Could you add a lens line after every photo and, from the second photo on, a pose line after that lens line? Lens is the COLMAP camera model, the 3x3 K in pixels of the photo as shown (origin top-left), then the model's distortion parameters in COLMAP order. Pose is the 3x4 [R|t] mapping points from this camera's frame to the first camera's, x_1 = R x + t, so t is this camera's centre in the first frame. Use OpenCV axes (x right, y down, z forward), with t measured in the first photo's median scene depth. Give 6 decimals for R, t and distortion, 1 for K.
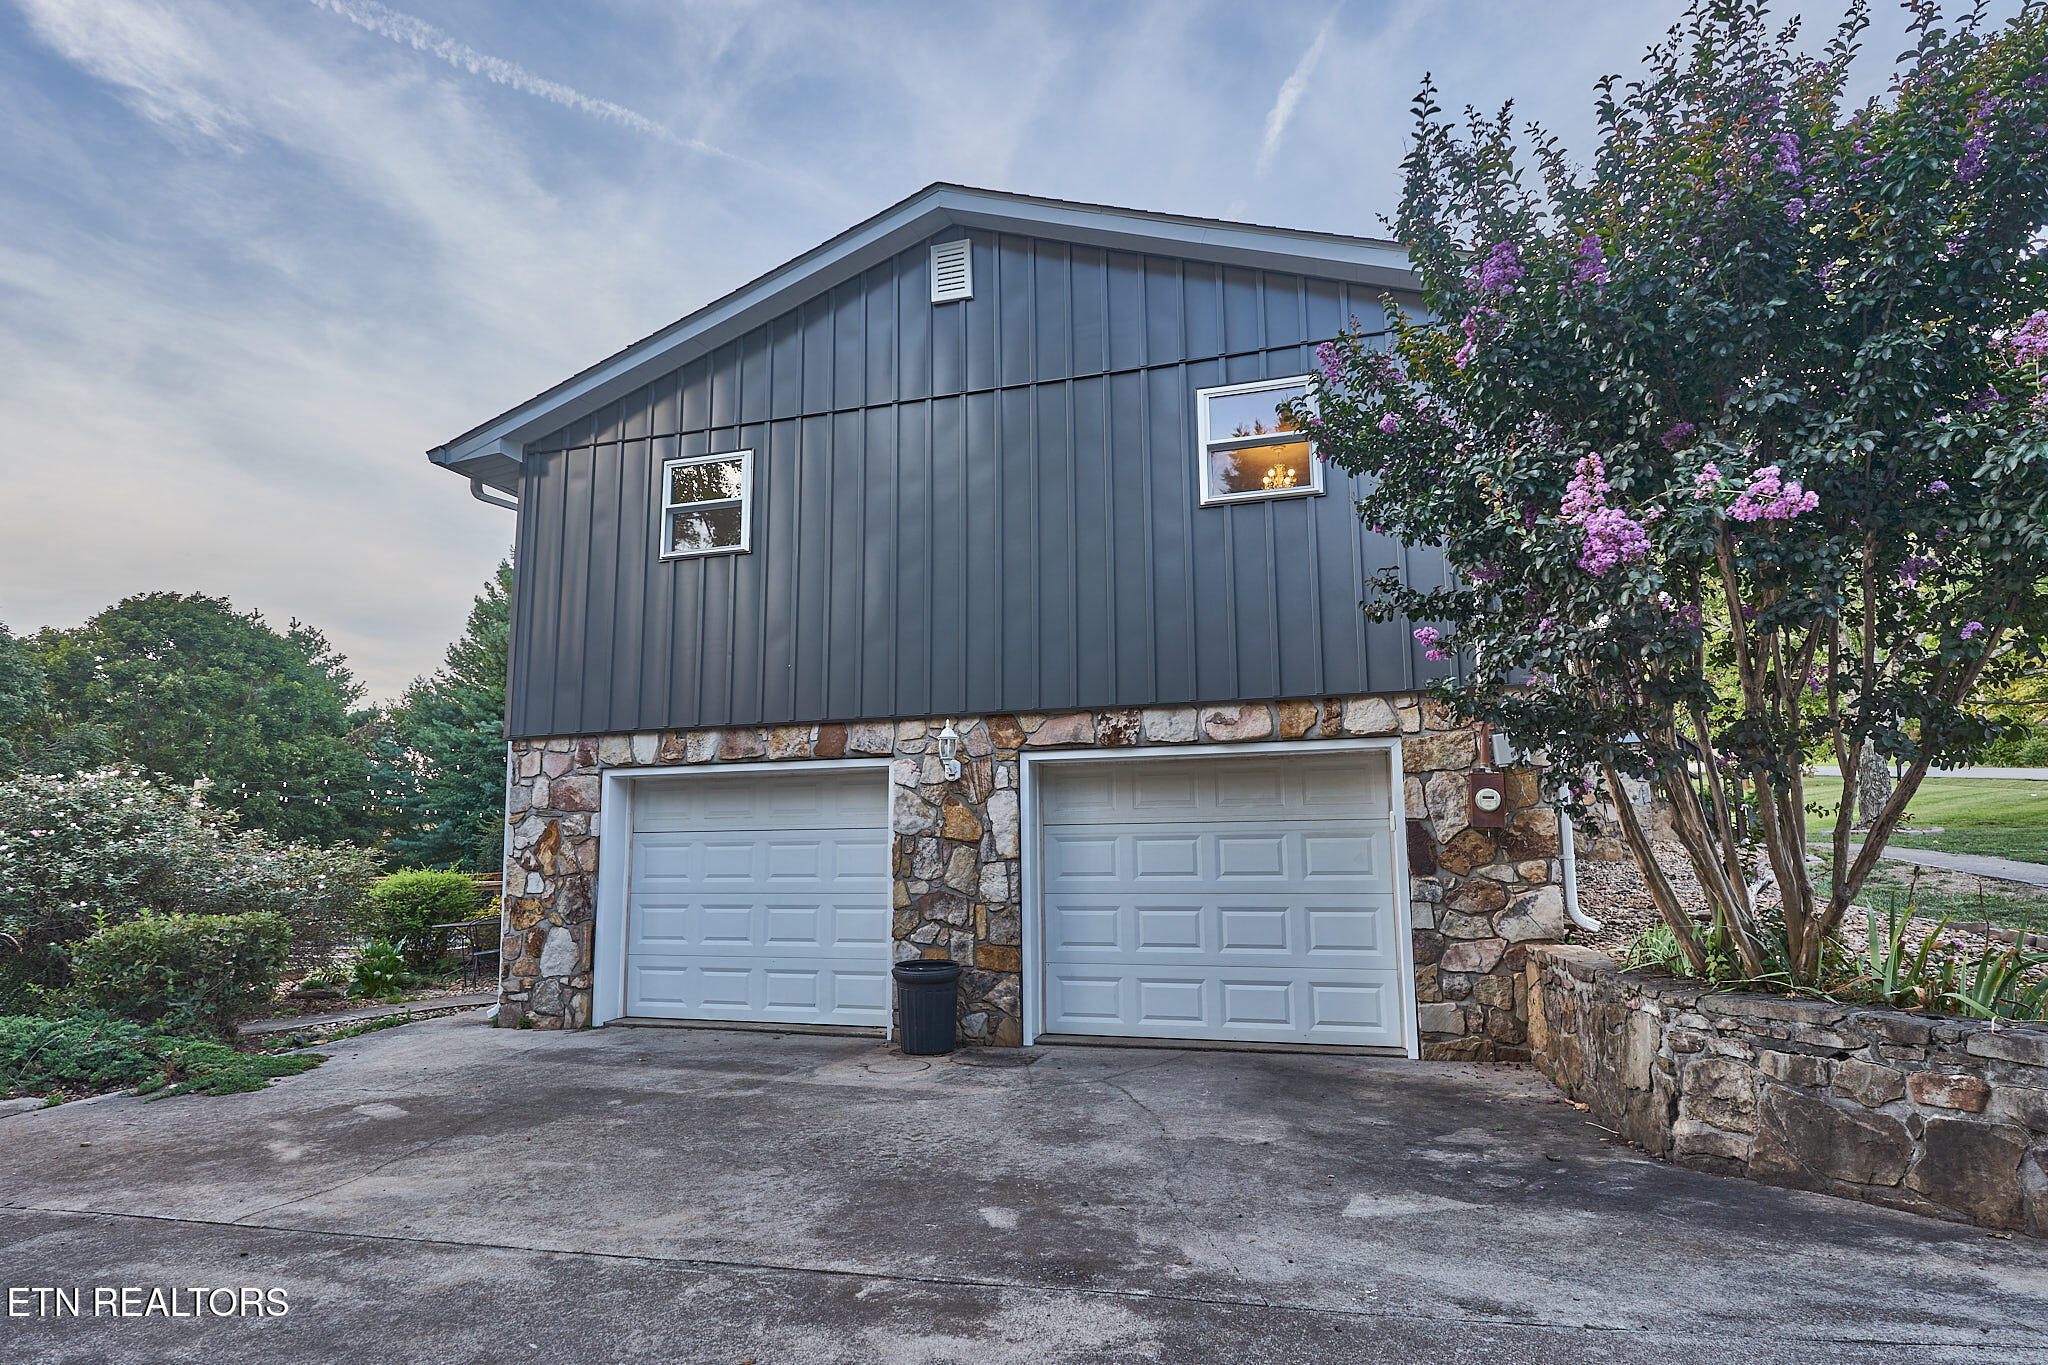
lens RADIAL K [[1072.9, 0, 1027.6], [0, 1072.9, 702.8], [0, 0, 1]] dist [0.001617, 0.001050]
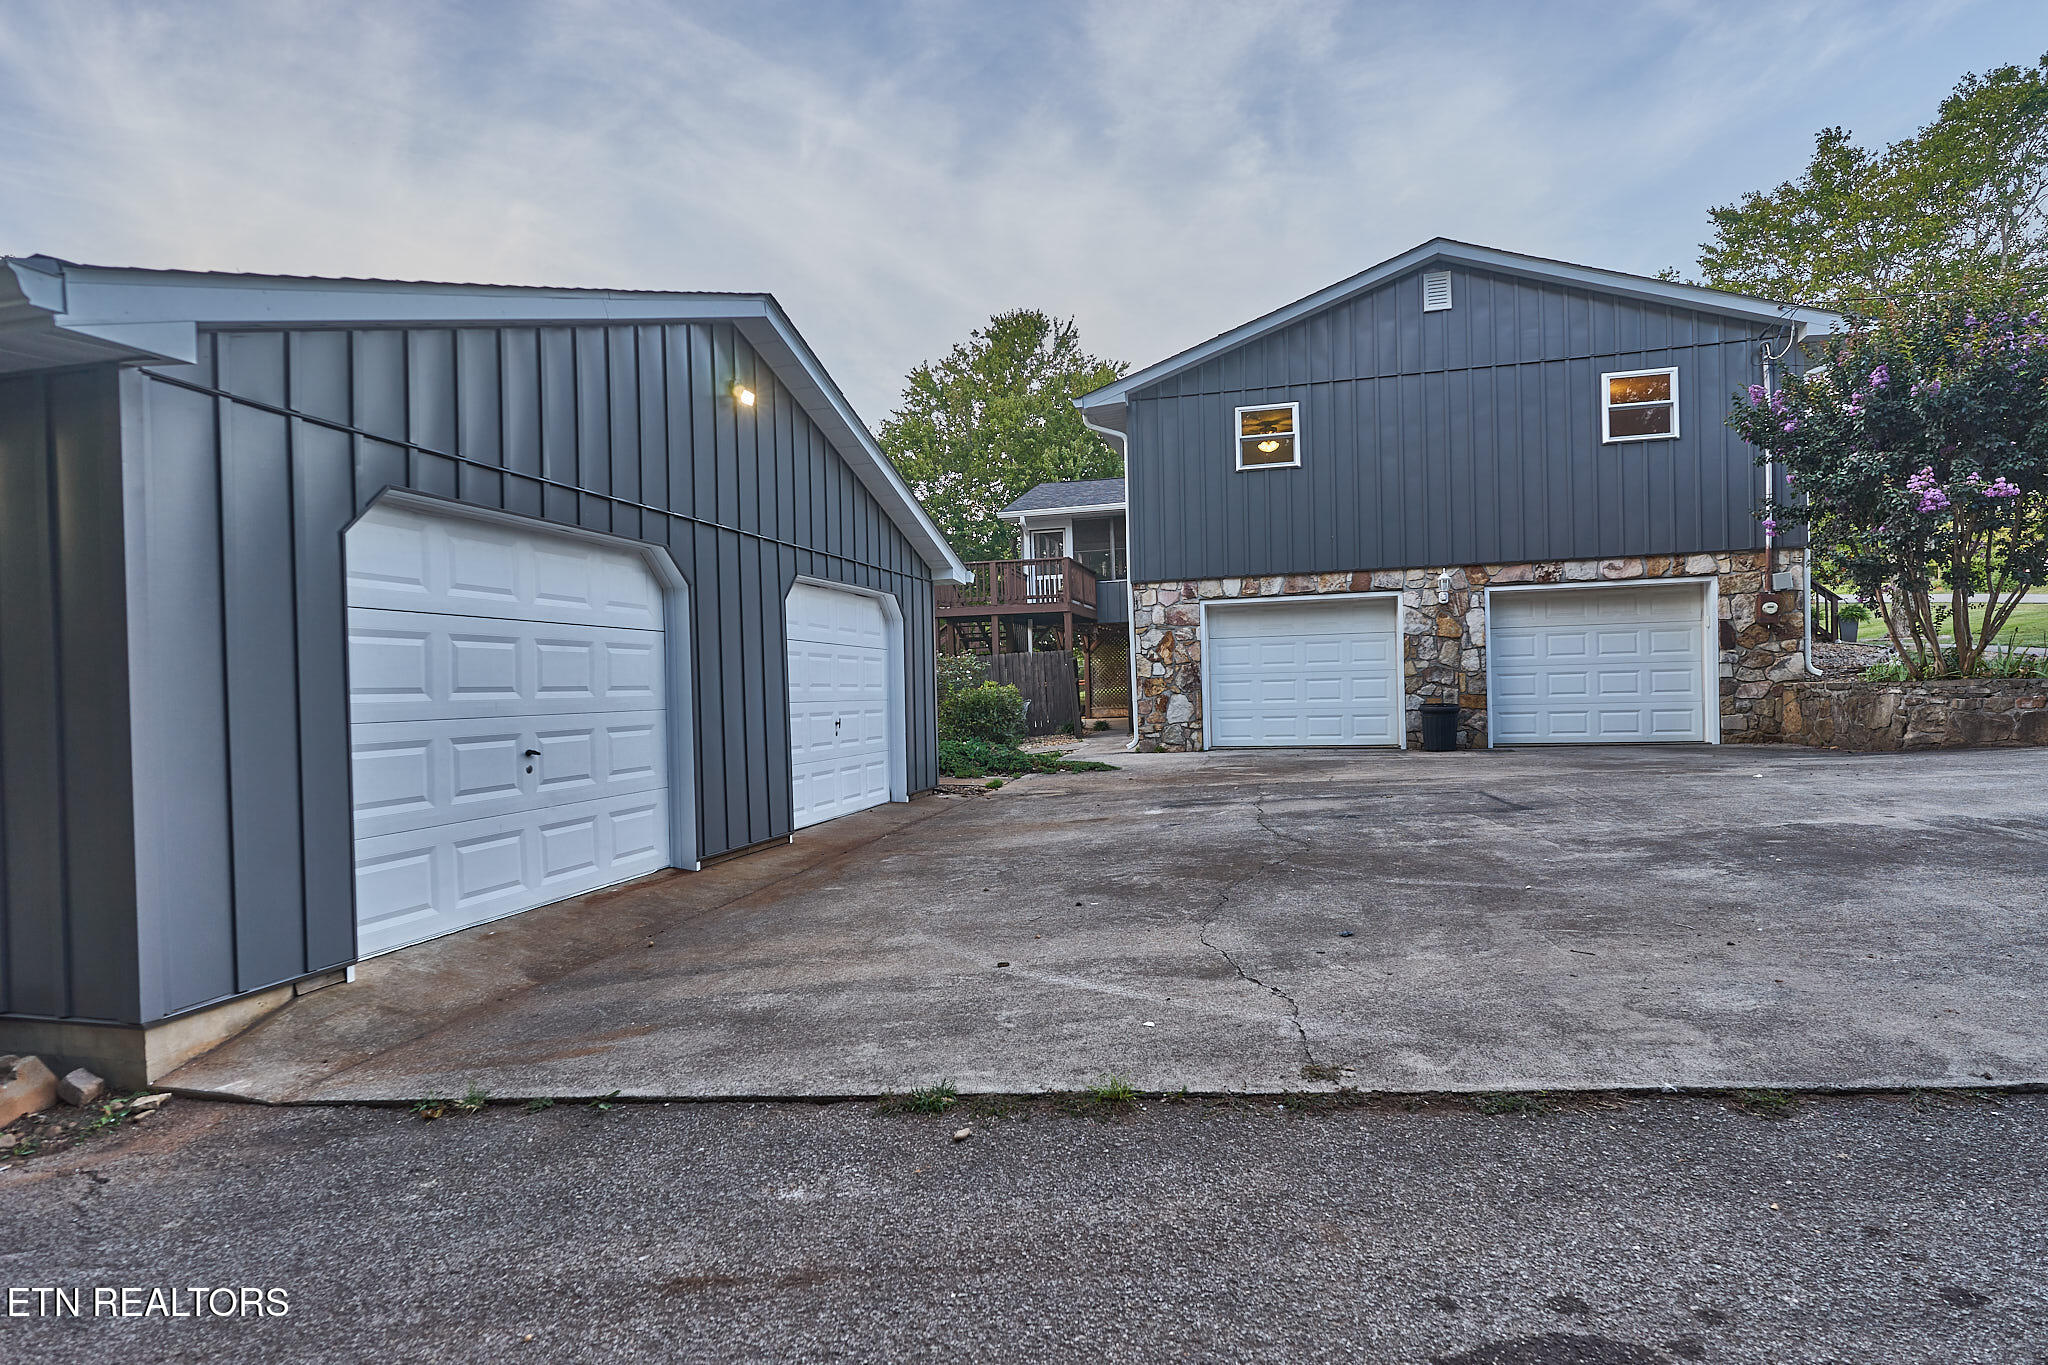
lens RADIAL K [[1072.9, 0, 1027.6], [0, 1072.9, 702.8], [0, 0, 1]] dist [0.001617, 0.001050]
pose [[0.999424, -0.014490, 0.030673, -0.810421], [0.009788, 0.988900, 0.148258, -0.033612], [-0.032481, -0.147873, 0.988473, -0.739629]]
